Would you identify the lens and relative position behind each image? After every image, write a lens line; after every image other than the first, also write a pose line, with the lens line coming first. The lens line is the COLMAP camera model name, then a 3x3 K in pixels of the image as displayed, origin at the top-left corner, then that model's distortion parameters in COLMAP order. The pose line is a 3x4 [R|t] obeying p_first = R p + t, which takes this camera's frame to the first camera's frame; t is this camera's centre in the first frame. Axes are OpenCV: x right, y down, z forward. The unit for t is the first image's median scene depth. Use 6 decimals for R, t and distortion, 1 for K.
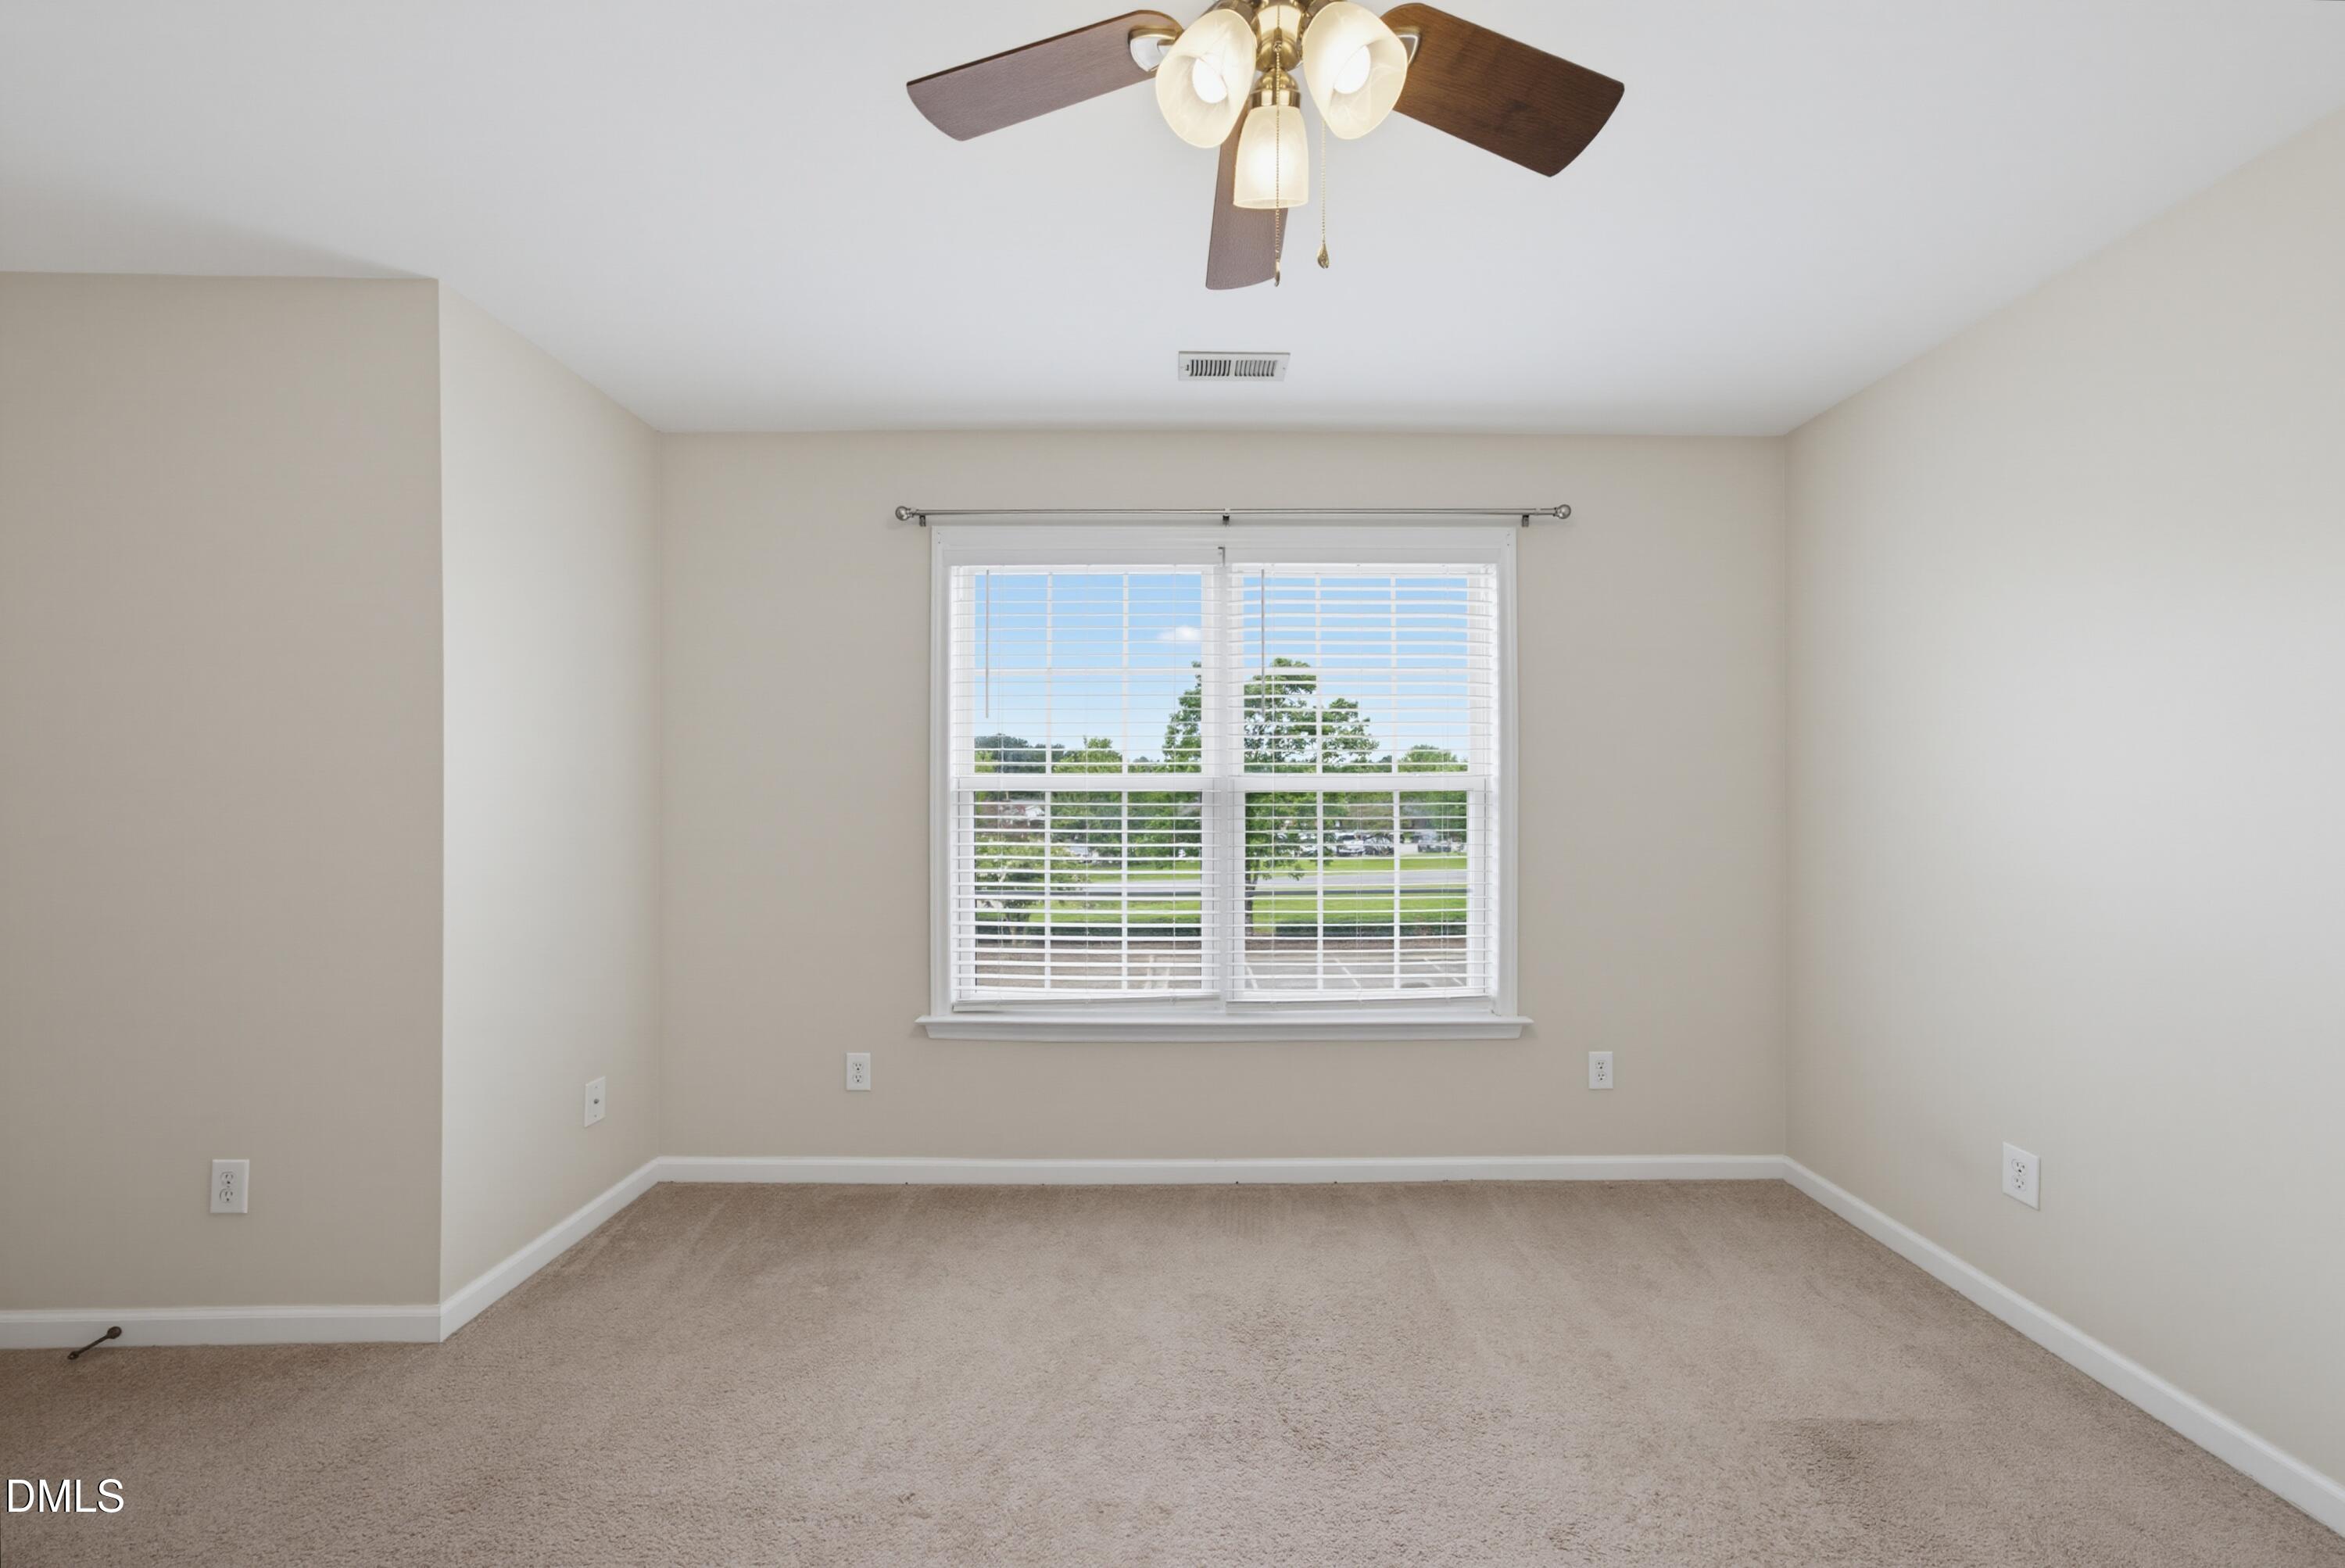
lens RADIAL K [[809.6, 0, 1210.4], [0, 809.6, 796.7], [0, 0, 1]] dist [-0.052674, 0.033673]
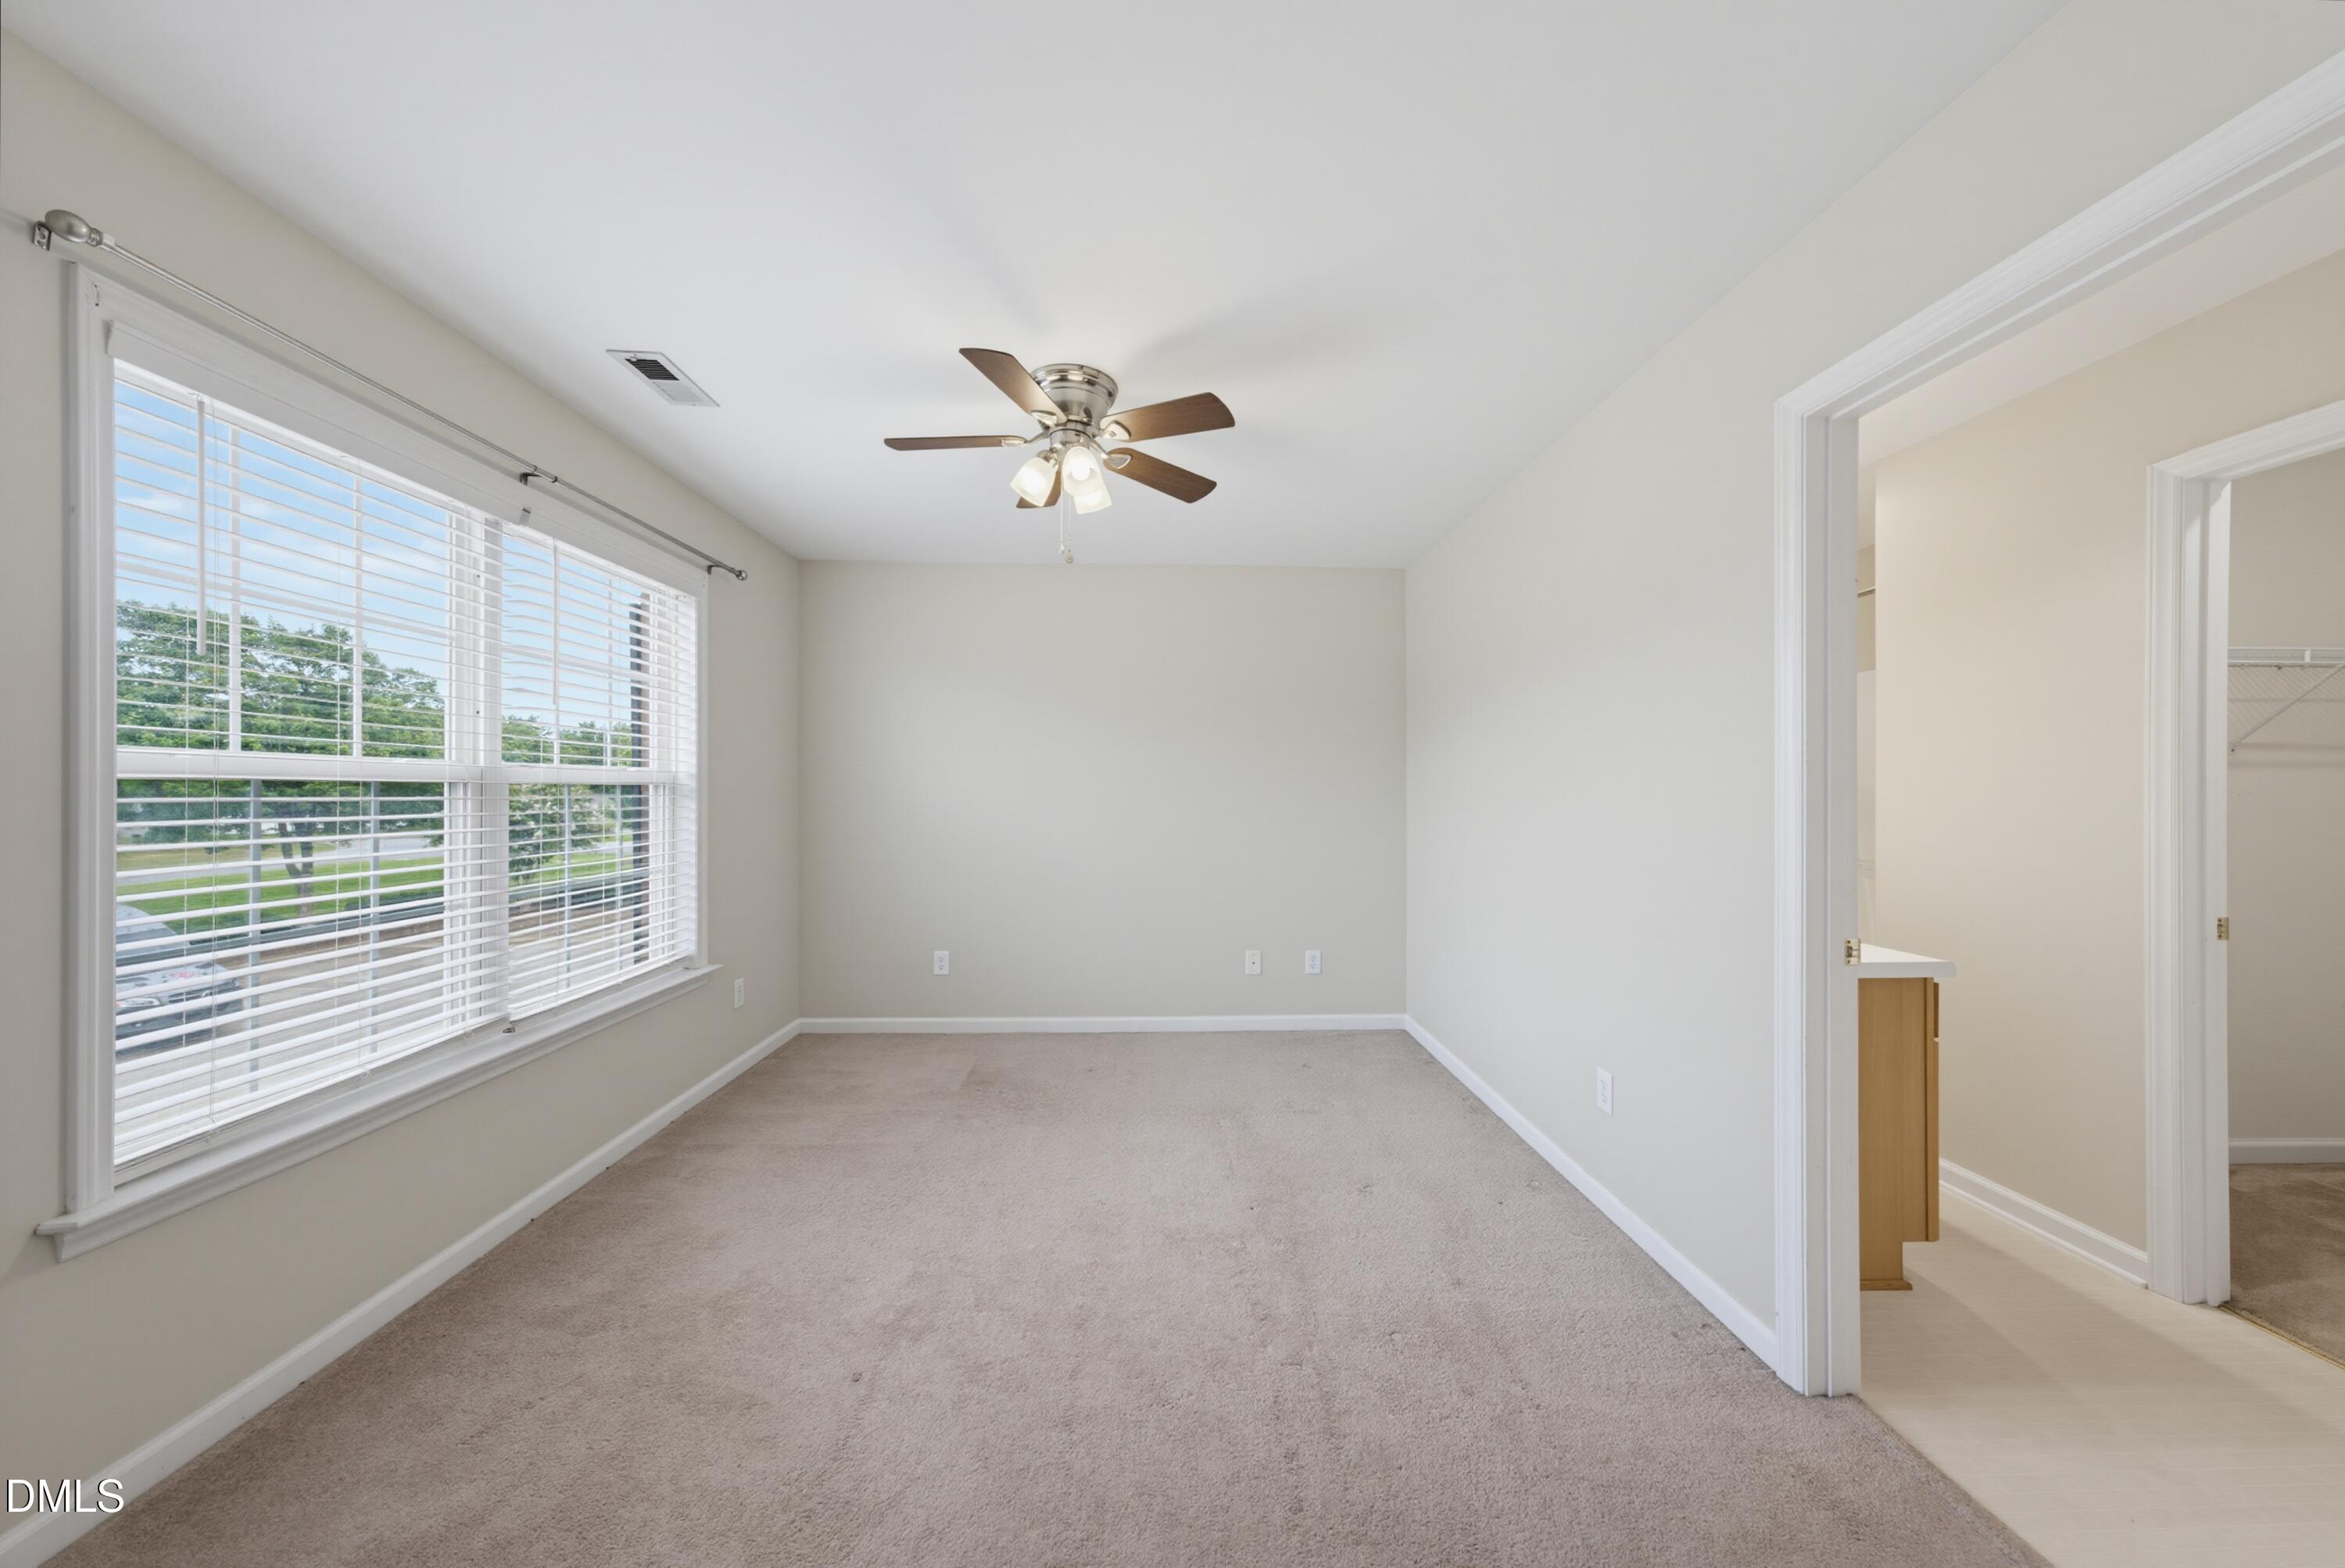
lens RADIAL K [[788.3, 0, 1172.5], [0, 788.3, 784.0], [0, 0, 1]] dist [0.000164, 0.000212]
pose [[-0.016857, 0.007680, 0.999828, -0.846423], [-0.003176, 0.999965, -0.007734, -0.000523], [-0.999853, -0.003306, -0.016832, 0.295948]]
